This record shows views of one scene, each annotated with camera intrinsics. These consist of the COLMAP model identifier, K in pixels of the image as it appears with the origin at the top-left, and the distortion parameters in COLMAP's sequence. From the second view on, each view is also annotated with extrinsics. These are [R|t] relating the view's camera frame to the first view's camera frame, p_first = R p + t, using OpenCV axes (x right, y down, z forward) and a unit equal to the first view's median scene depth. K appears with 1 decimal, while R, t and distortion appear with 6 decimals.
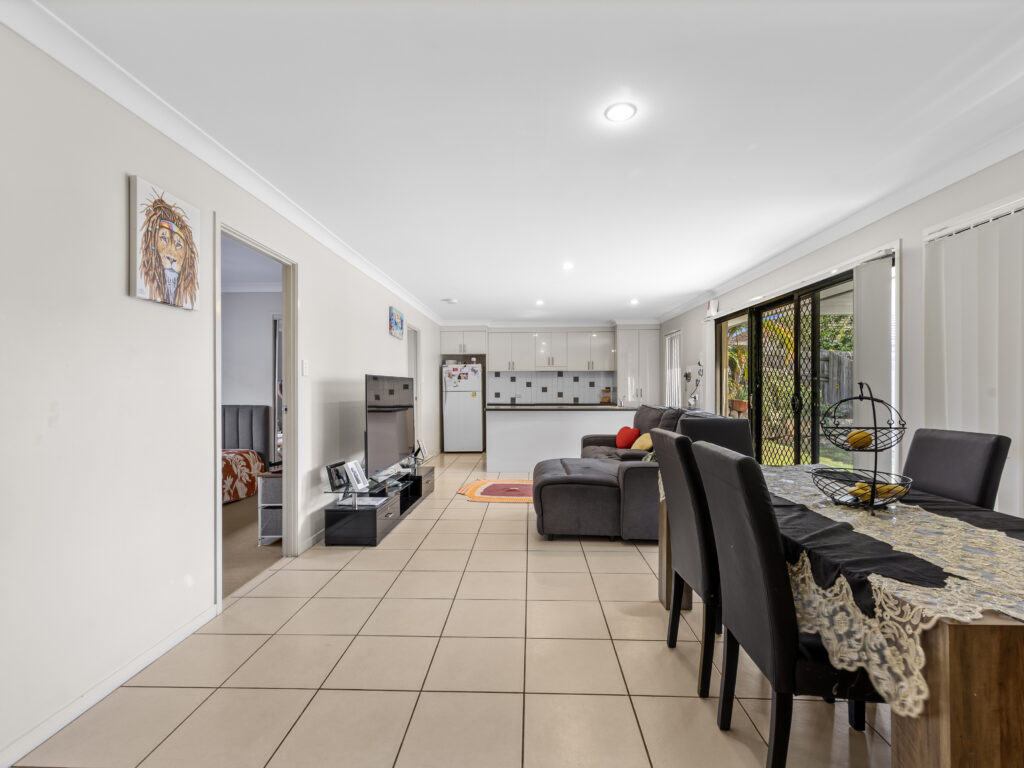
lens RADIAL K [[471.3, 0, 511.6], [0, 471.3, 385.3], [0, 0, 1]] dist [0.003082, 0.000122]
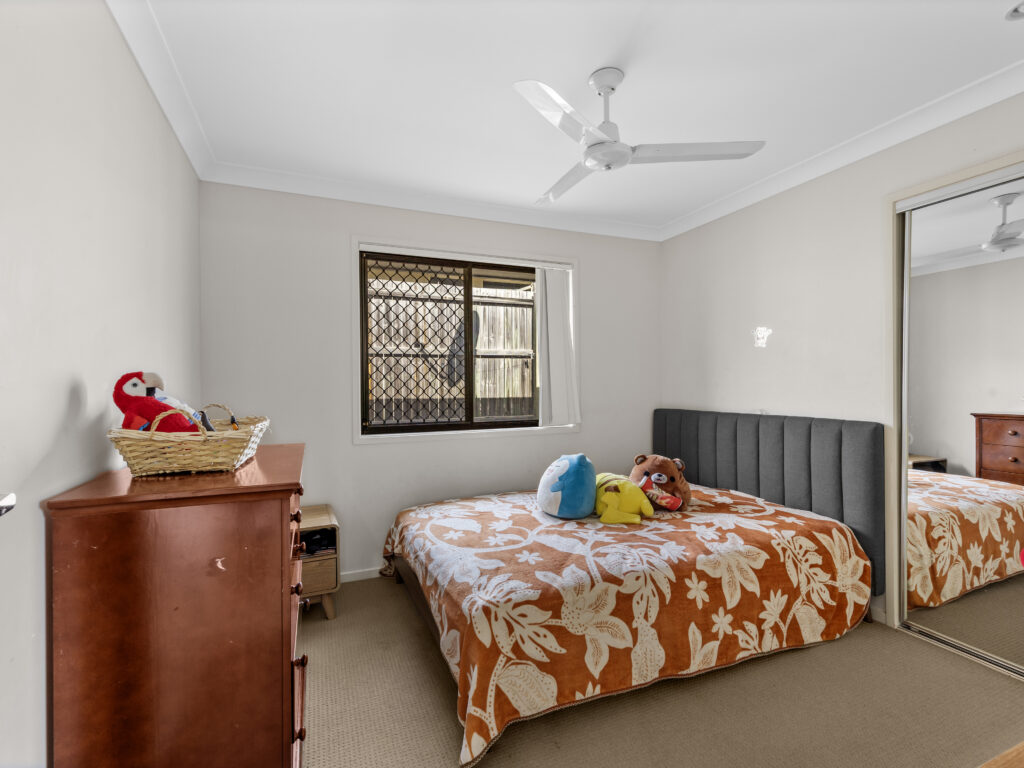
lens RADIAL K [[471.3, 0, 506.4], [0, 471.3, 376.0], [0, 0, 1]] dist [0.003082, 0.000122]
pose [[0.406155, -0.003329, -0.913798, -0.287146], [0.001185, 0.999994, -0.003117, 0.000496], [0.913804, 0.000183, 0.406156, 0.563315]]
